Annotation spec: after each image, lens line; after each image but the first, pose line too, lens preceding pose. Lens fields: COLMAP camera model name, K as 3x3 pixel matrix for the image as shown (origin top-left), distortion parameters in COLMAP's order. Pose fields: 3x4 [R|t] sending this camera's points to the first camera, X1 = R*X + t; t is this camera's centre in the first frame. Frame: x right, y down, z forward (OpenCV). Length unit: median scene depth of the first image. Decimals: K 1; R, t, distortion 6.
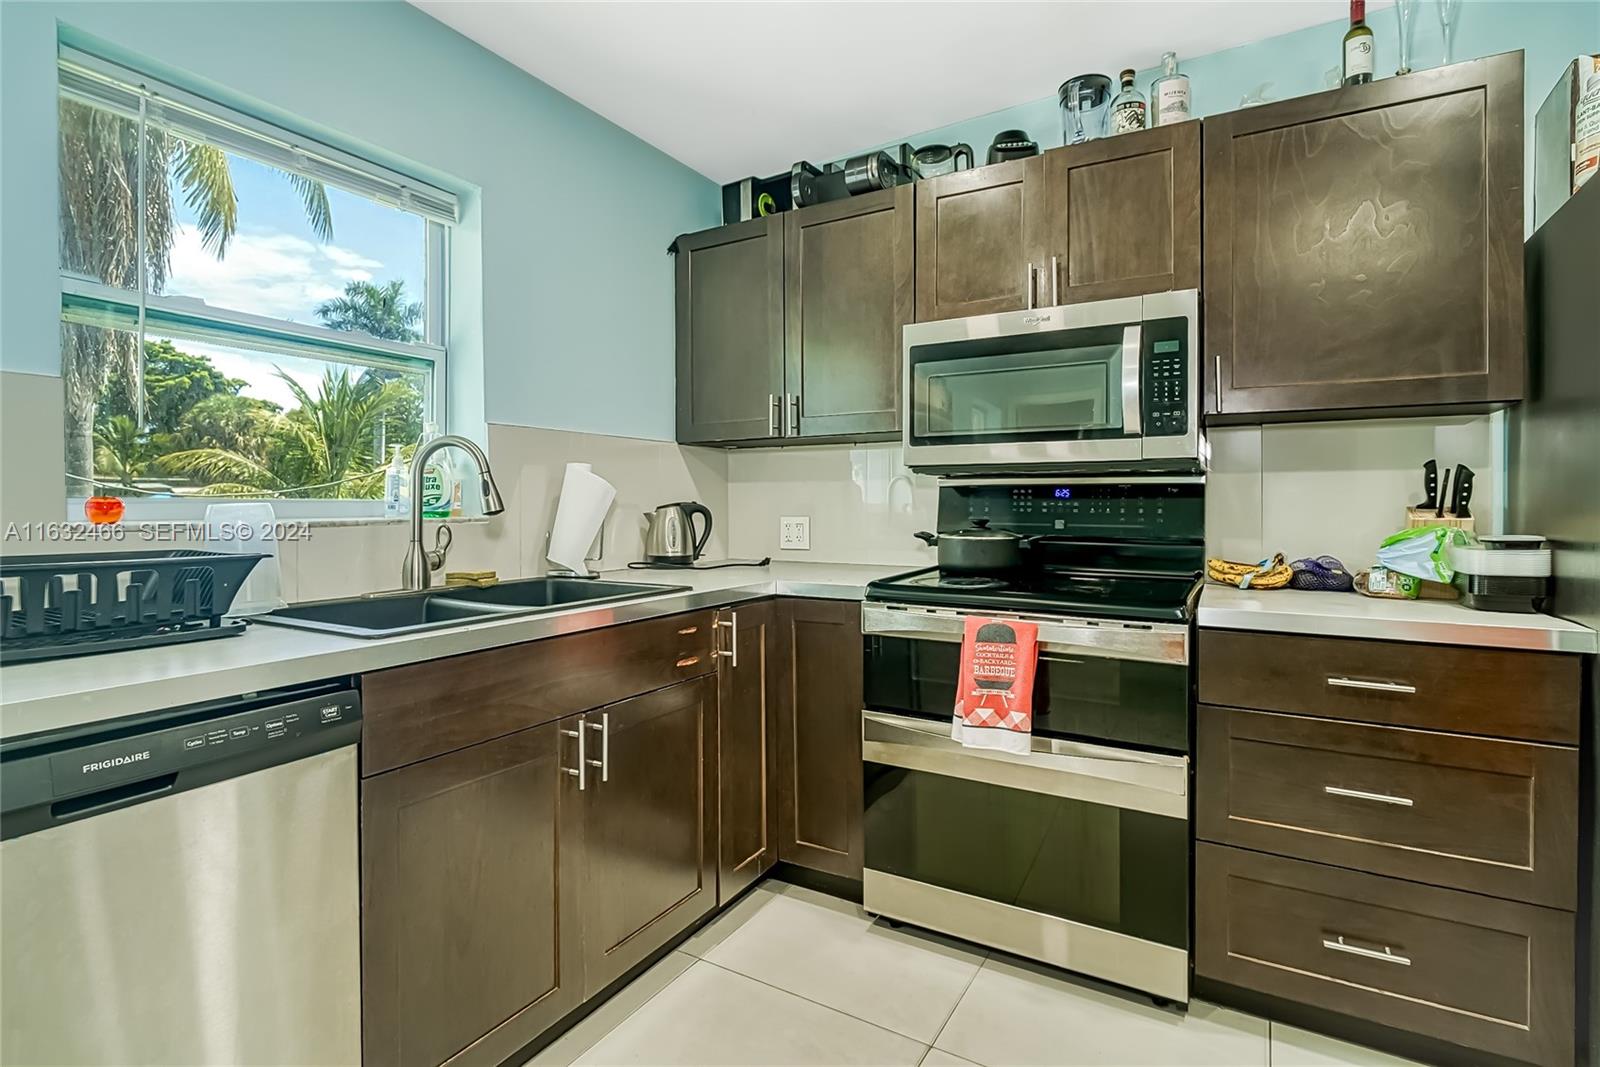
lens RADIAL K [[793.2, 0, 756.0], [0, 793.2, 515.3], [0, 0, 1]] dist [0.000527, -0.001306]
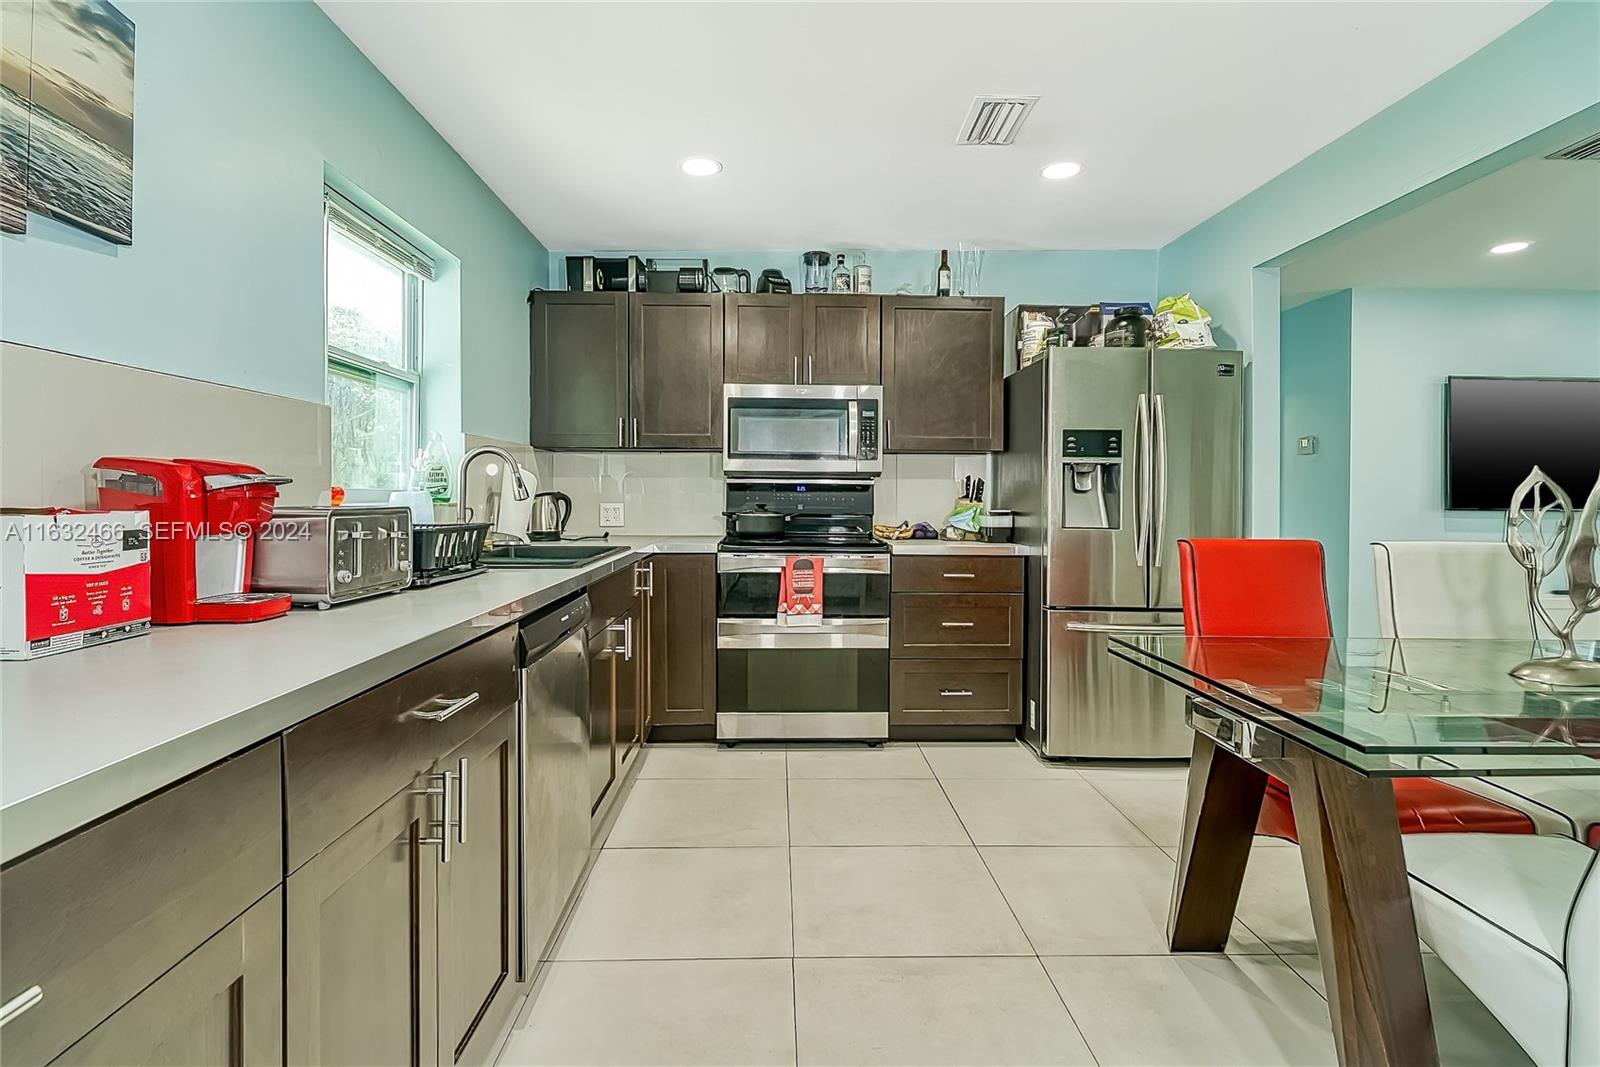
lens RADIAL K [[772.9, 0, 796.7], [0, 772.9, 517.8], [0, 0, 1]] dist [0.010631, -0.011282]
pose [[0.837131, -0.010638, 0.546899, -0.645841], [0.001020, 0.999839, 0.017887, 0.006010], [-0.547001, -0.014416, 0.837008, -0.470110]]
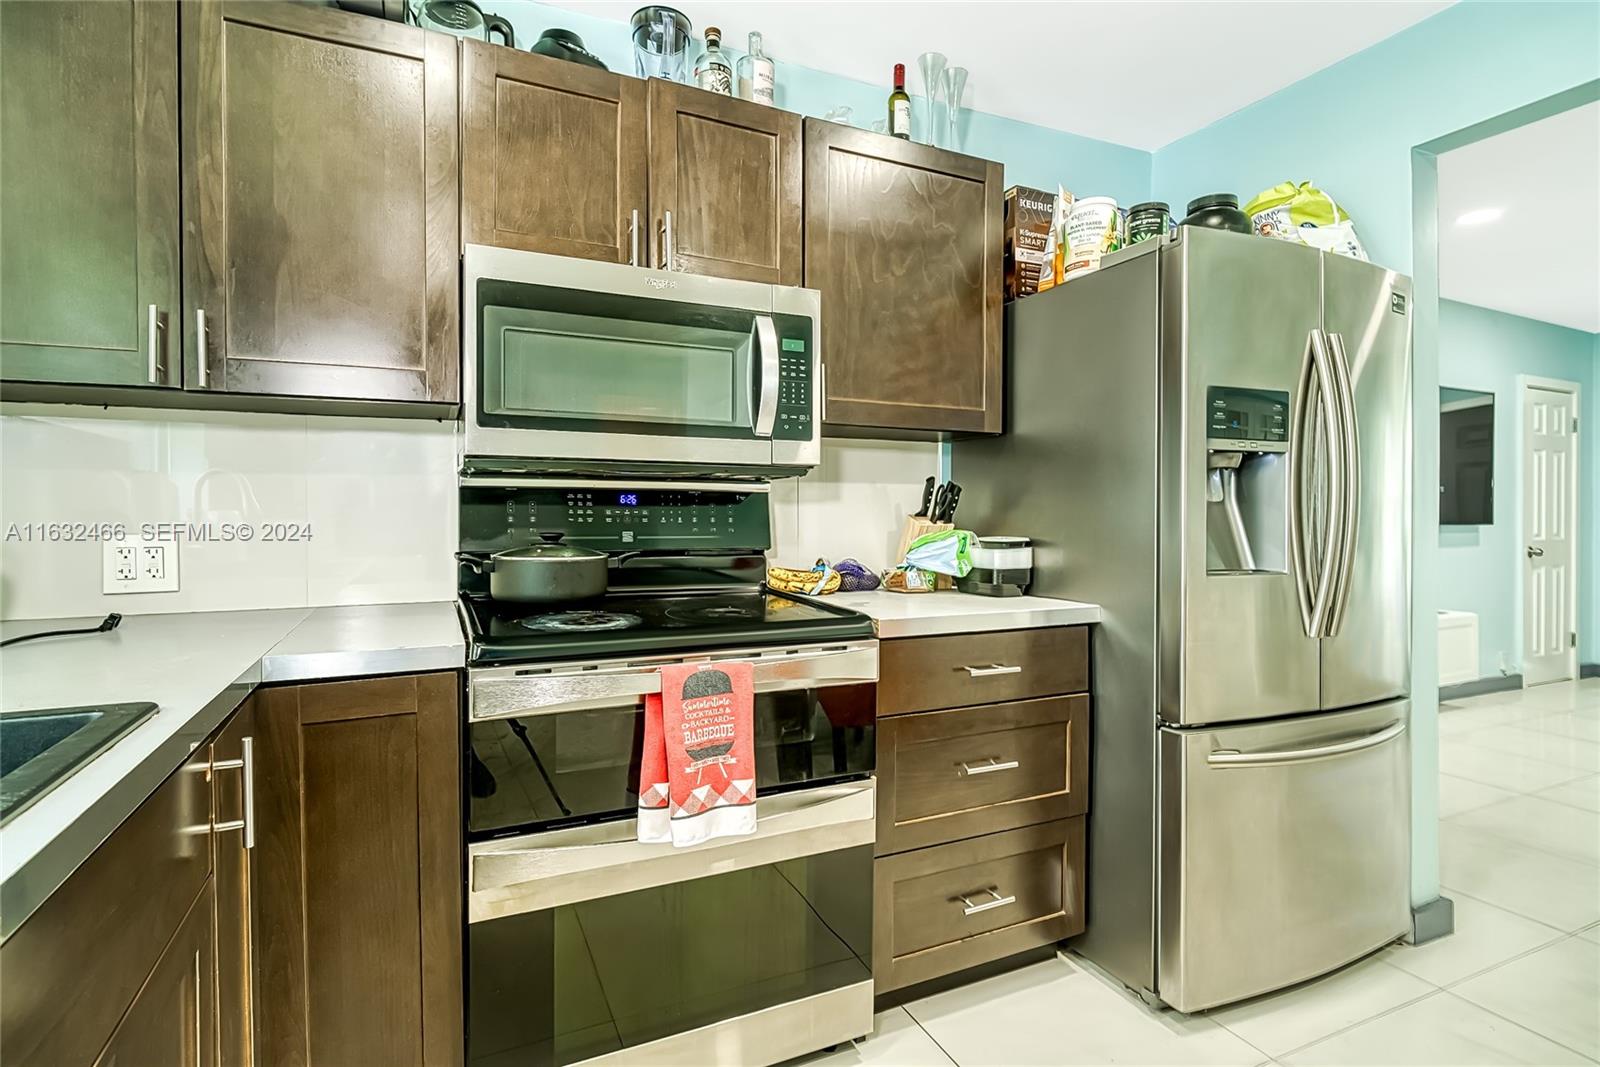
lens RADIAL K [[799.9, 0, 837.4], [0, 799.9, 523.4], [0, 0, 1]] dist [0.004245, -0.001317]
pose [[0.534058, -0.012506, 0.845356, -0.253305], [0.009666, 0.999916, 0.008686, -0.009404], [-0.845393, 0.003532, 0.534133, 0.444010]]
